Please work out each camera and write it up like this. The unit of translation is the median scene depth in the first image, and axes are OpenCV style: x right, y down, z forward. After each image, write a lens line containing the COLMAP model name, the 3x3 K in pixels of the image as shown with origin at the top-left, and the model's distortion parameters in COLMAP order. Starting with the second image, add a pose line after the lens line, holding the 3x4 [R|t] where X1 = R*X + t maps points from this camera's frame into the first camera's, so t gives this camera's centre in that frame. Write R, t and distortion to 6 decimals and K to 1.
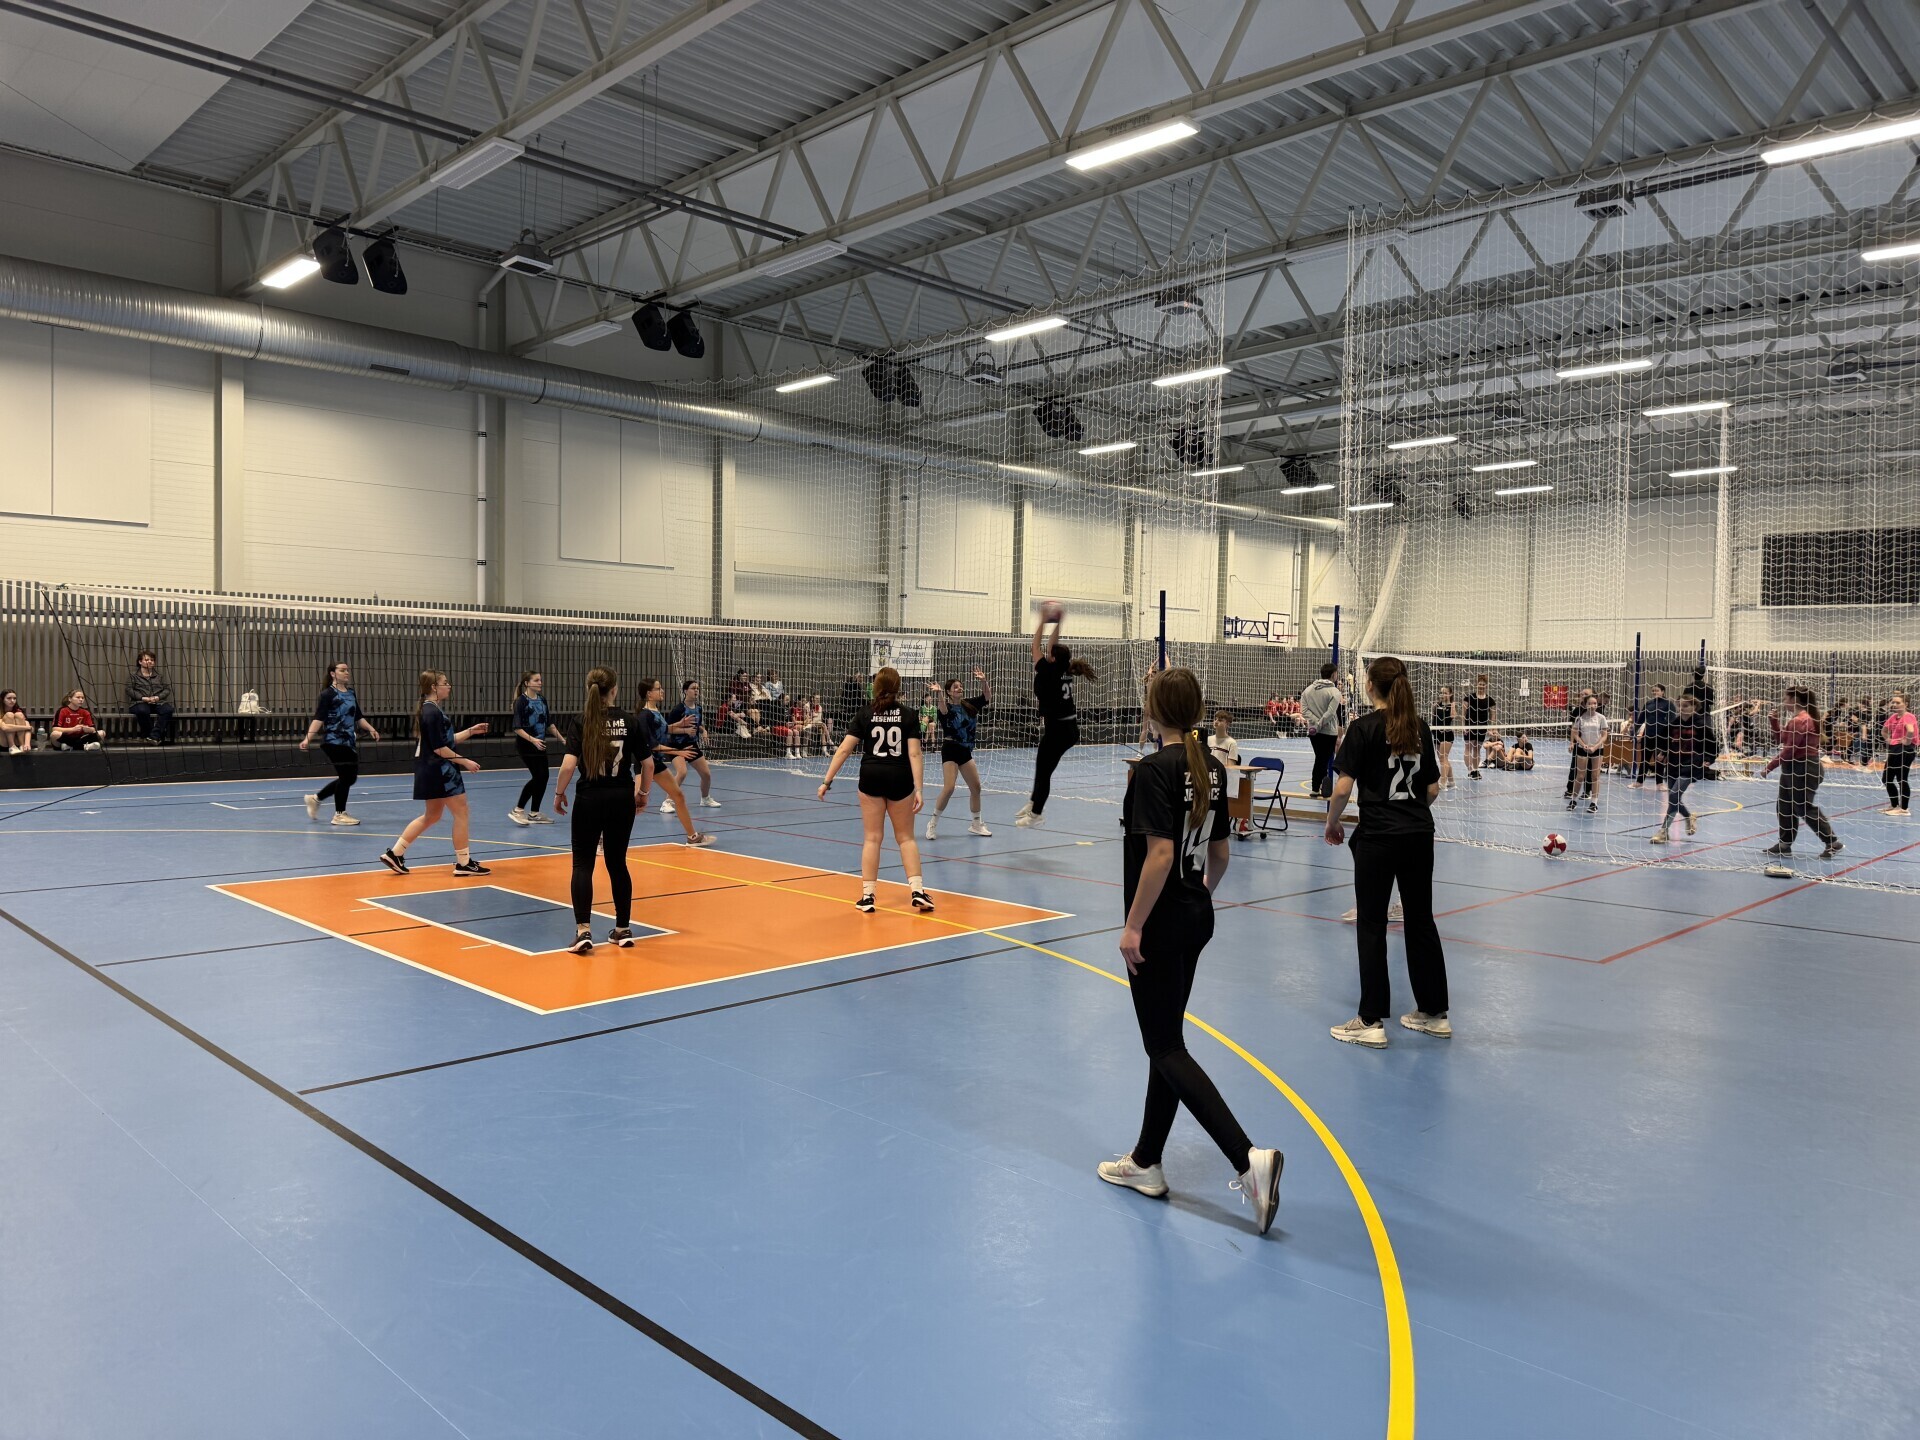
lens RADIAL K [[1350.5, 0, 954.1], [0, 1350.5, 728.3], [0, 0, 1]] dist [0.042523, -0.041743]
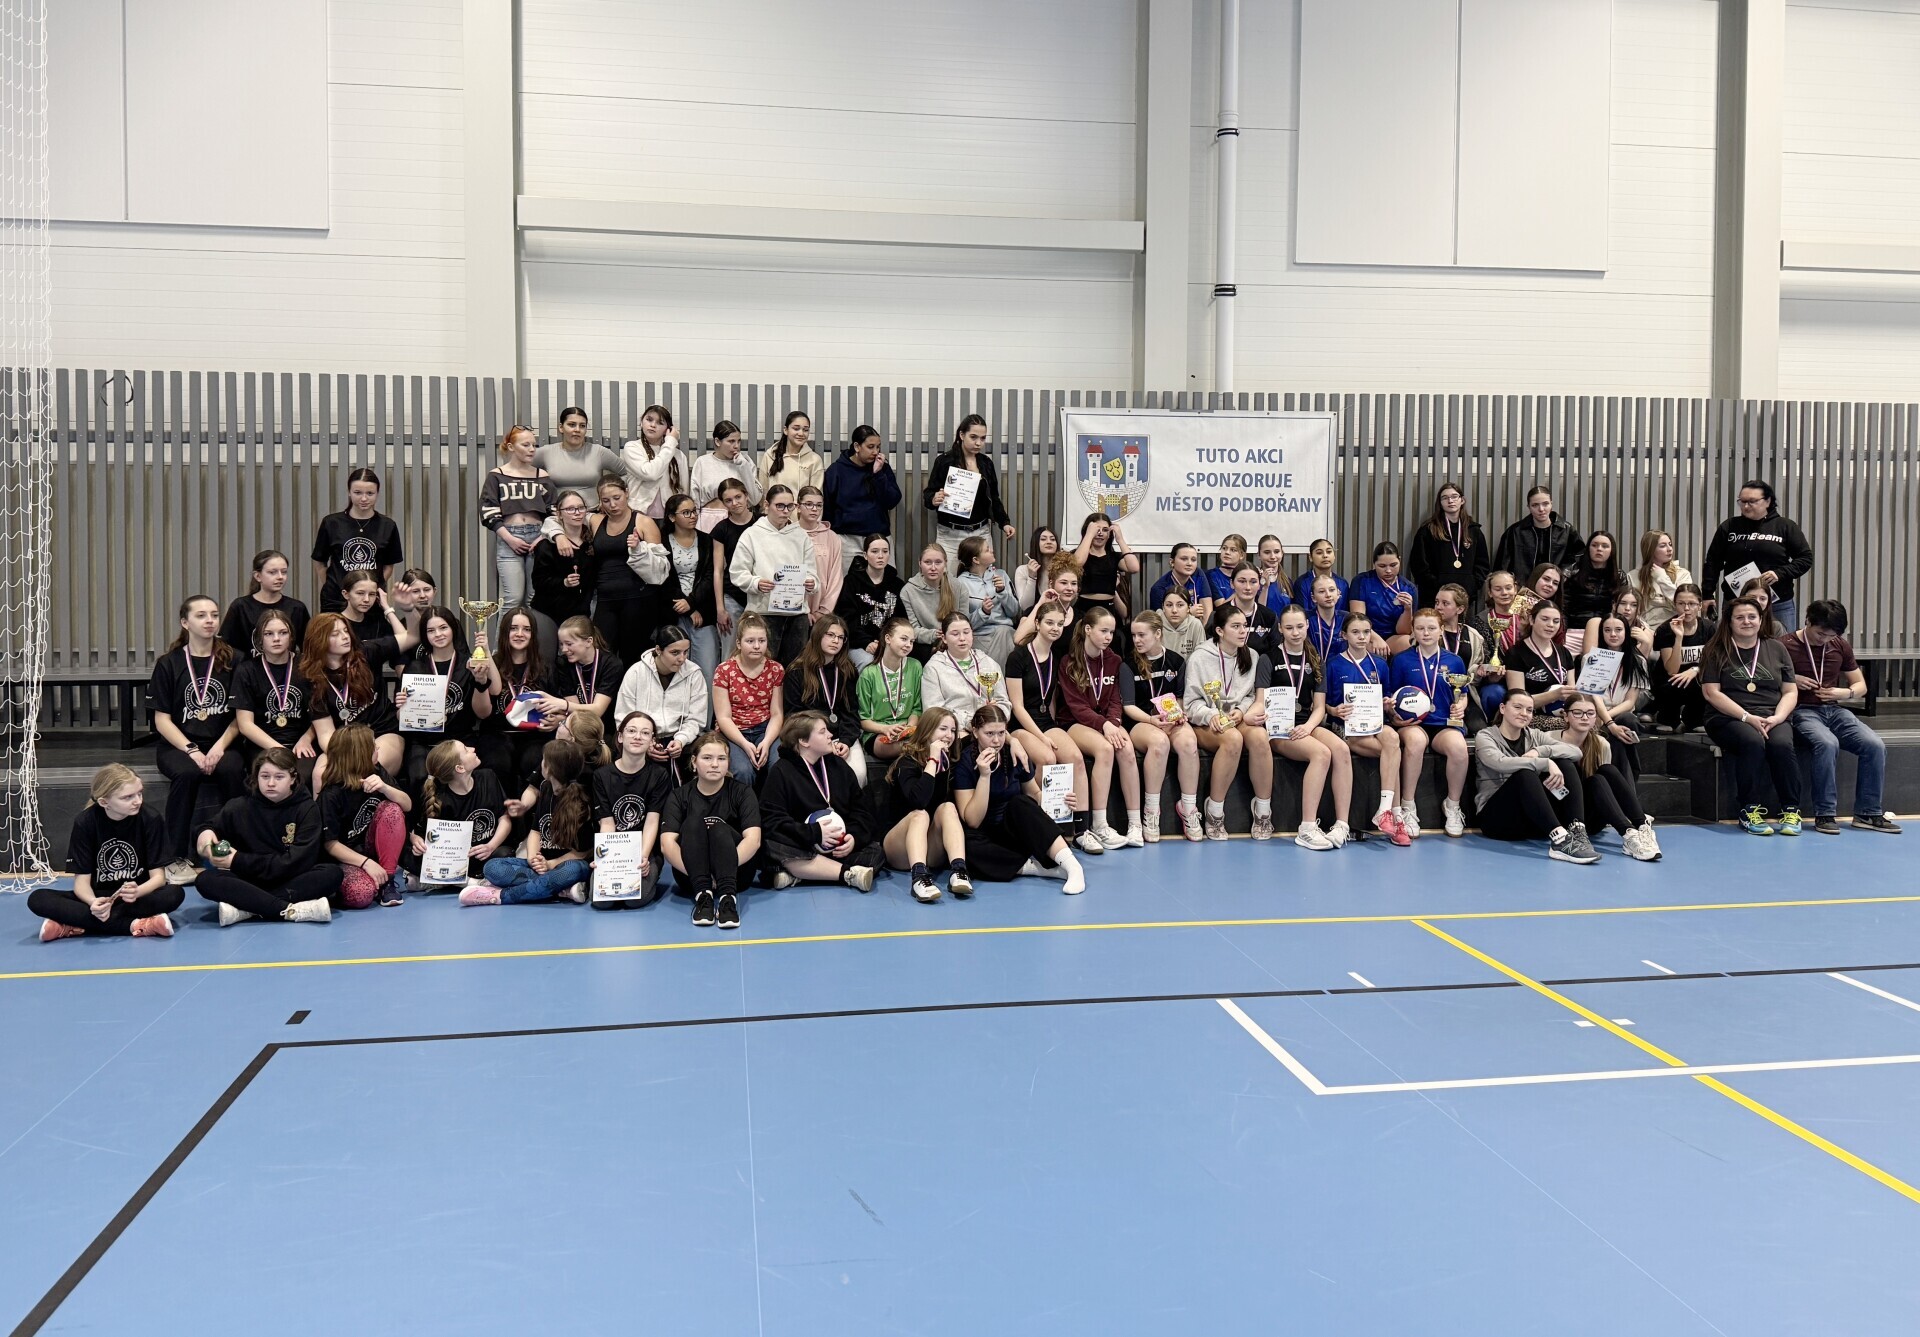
lens RADIAL K [[2208.4, 0, 977.4], [0, 2208.4, 661.1], [0, 0, 1]] dist [-0.036123, 0.000000]
pose [[0.840008, 0.025502, -0.541975, 0.261253], [-0.012778, 0.999548, 0.027228, -0.037024], [0.542424, -0.015947, 0.839953, 0.762511]]
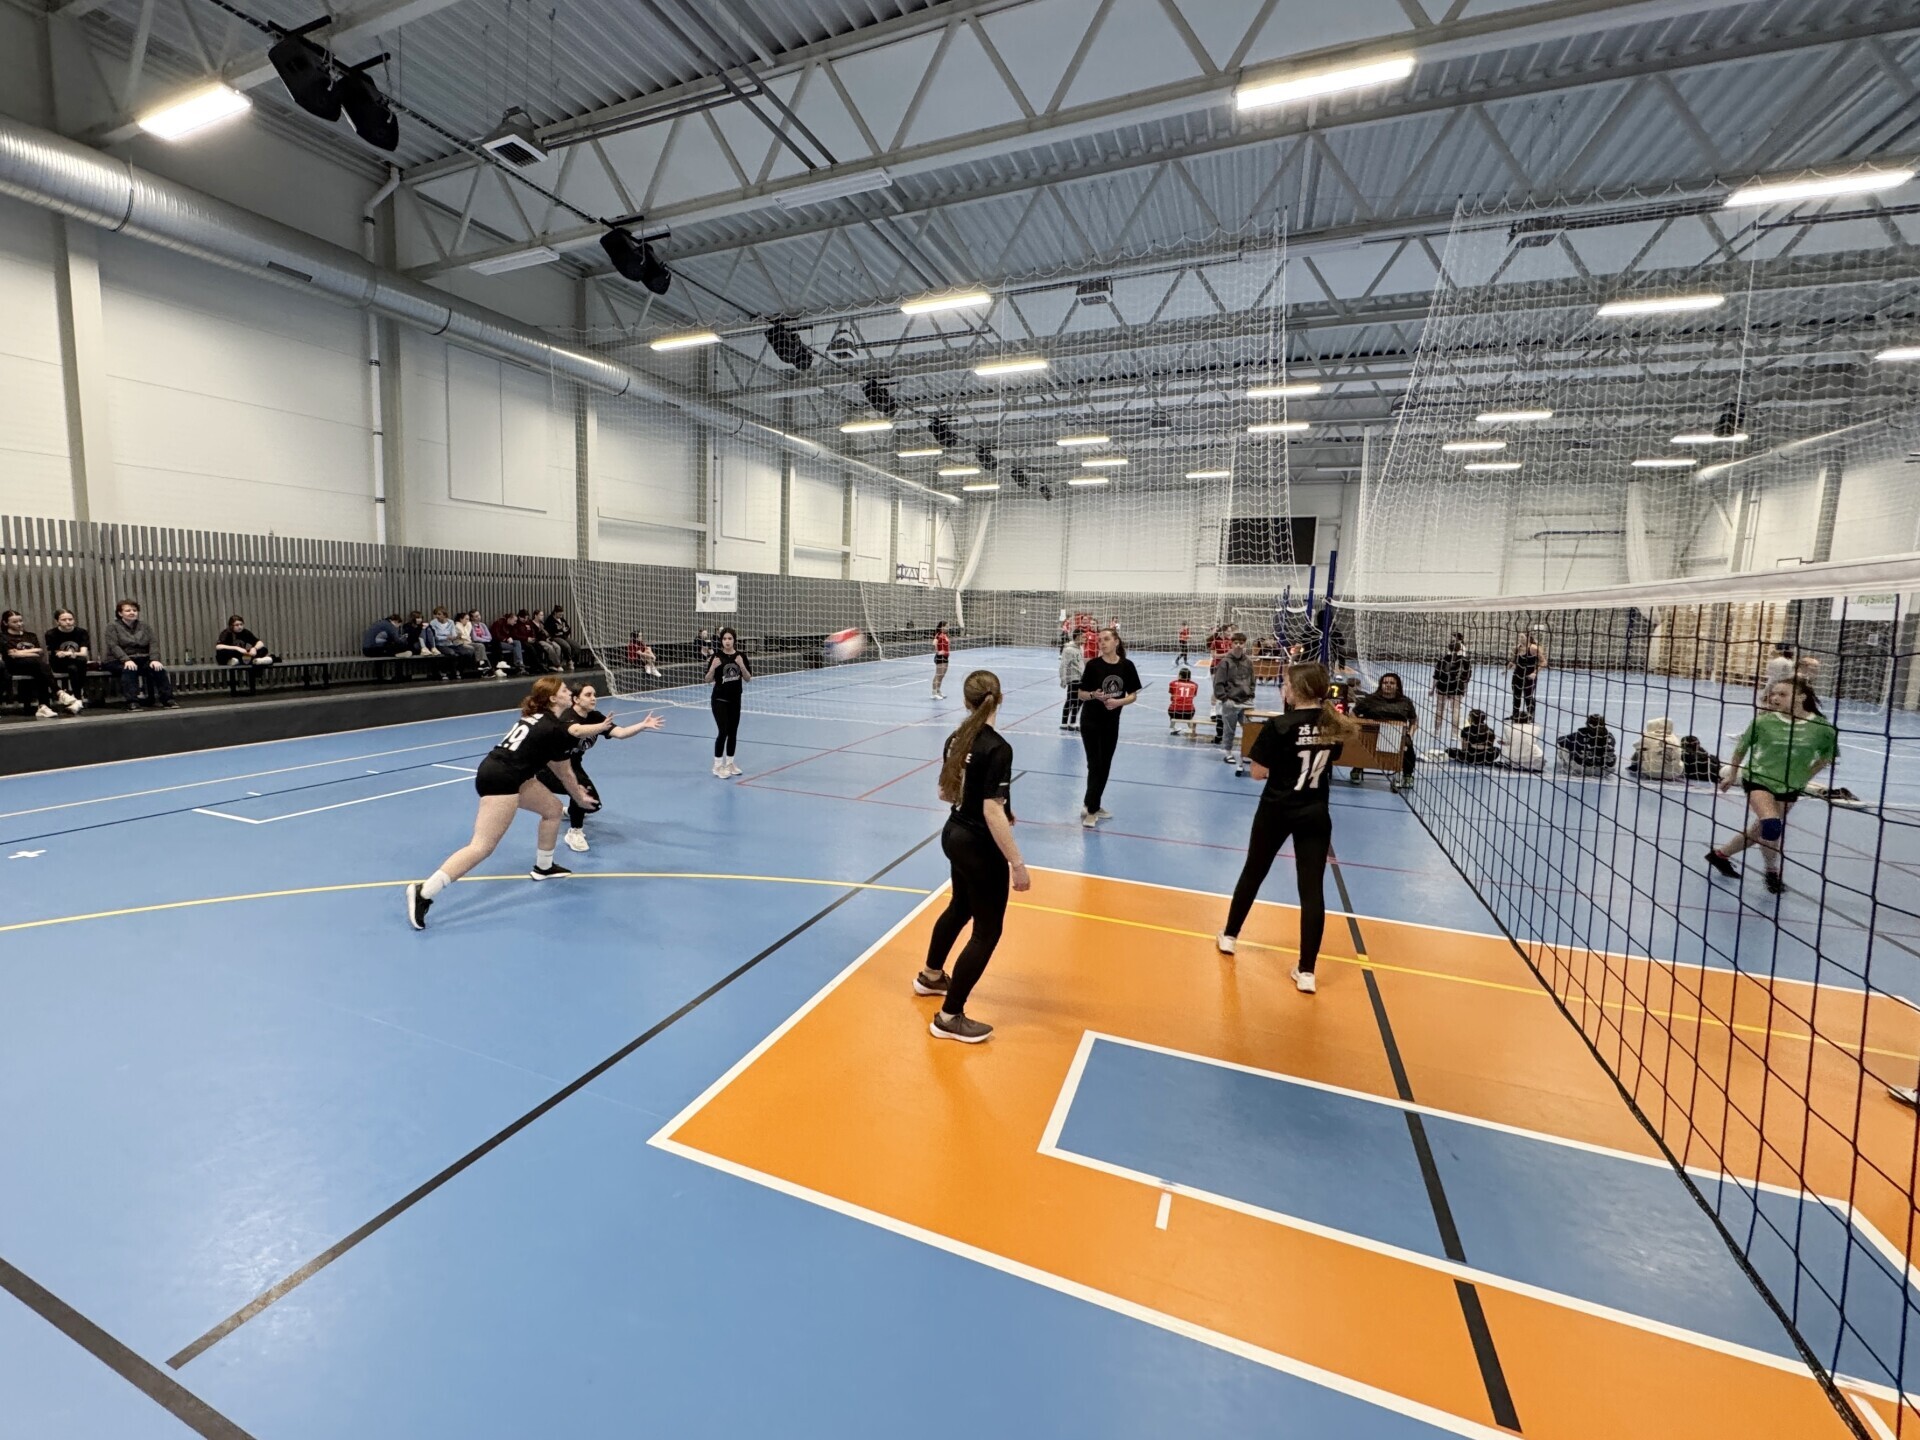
lens RADIAL K [[867.6, 0, 829.4], [0, 867.6, 712.3], [0, 0, 1]] dist [-0.004242, 0.001397]
pose [[0.944780, -0.037528, 0.325551, -0.274344], [0.006811, 0.995456, 0.094983, -0.030270], [-0.327636, -0.087521, 0.940742, 0.329589]]
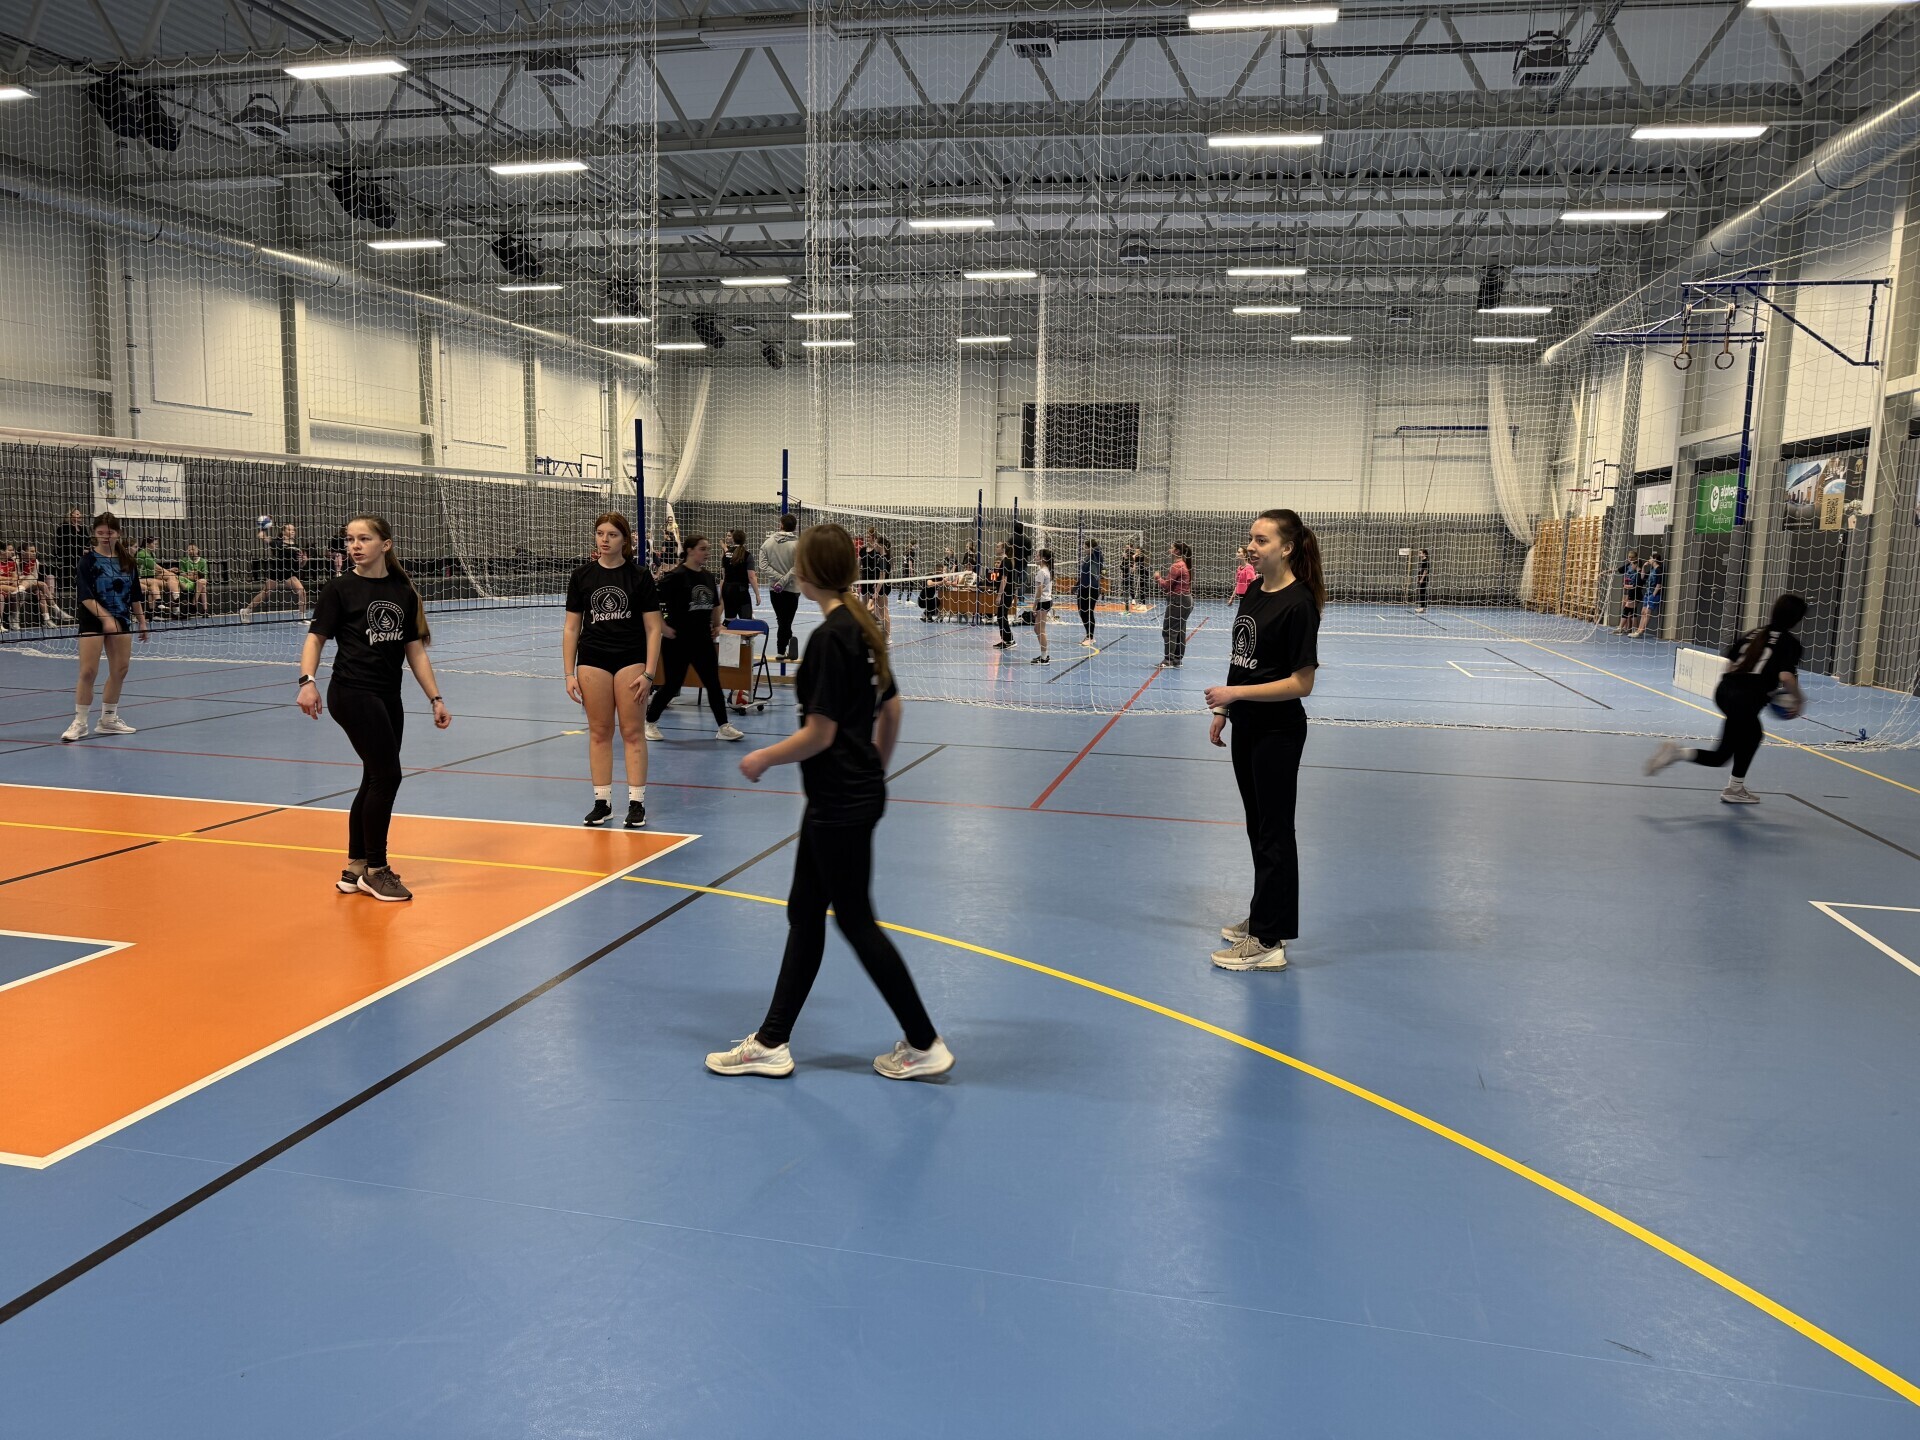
lens RADIAL K [[1350.5, 0, 967.7], [0, 1350.5, 732.6], [0, 0, 1]] dist [0.042523, -0.041743]
pose [[0.846327, -0.070858, 0.527929, -0.083874], [0.009992, 0.993050, 0.117268, -0.004628], [-0.532569, -0.093972, 0.841153, 0.113110]]
